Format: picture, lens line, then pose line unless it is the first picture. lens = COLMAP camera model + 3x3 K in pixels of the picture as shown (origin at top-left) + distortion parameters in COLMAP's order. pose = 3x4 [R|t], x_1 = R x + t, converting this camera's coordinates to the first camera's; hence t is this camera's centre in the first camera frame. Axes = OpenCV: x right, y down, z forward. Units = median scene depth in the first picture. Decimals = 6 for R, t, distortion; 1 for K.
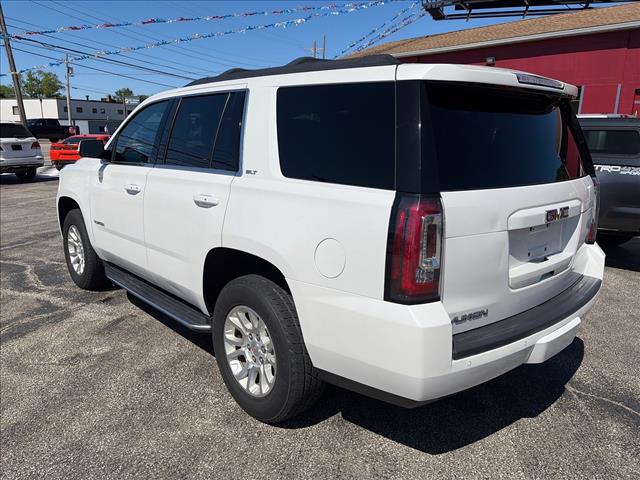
lens RADIAL K [[487.3, 0, 314.3], [0, 487.3, 241.6], [0, 0, 1]] dist [0.033808, -0.004578]
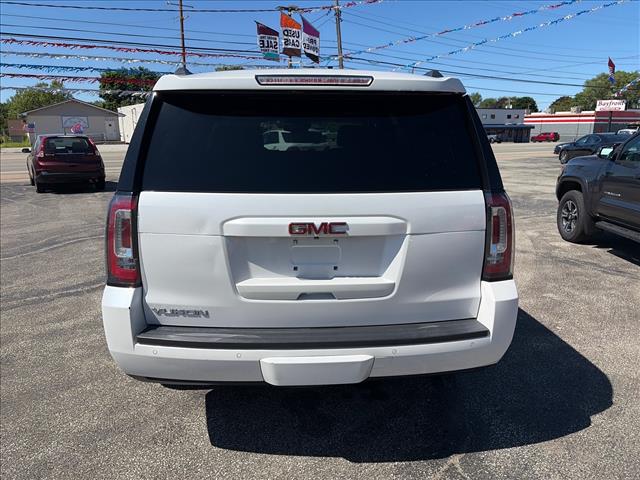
lens RADIAL K [[484.3, 0, 316.5], [0, 484.3, 244.6], [0, 0, 1]] dist [0.020552, -0.008580]
pose [[0.789470, 0.126517, -0.600609, 0.163804], [-0.125714, 0.991111, 0.043532, -0.010353], [0.600778, 0.041137, 0.798357, 0.047753]]
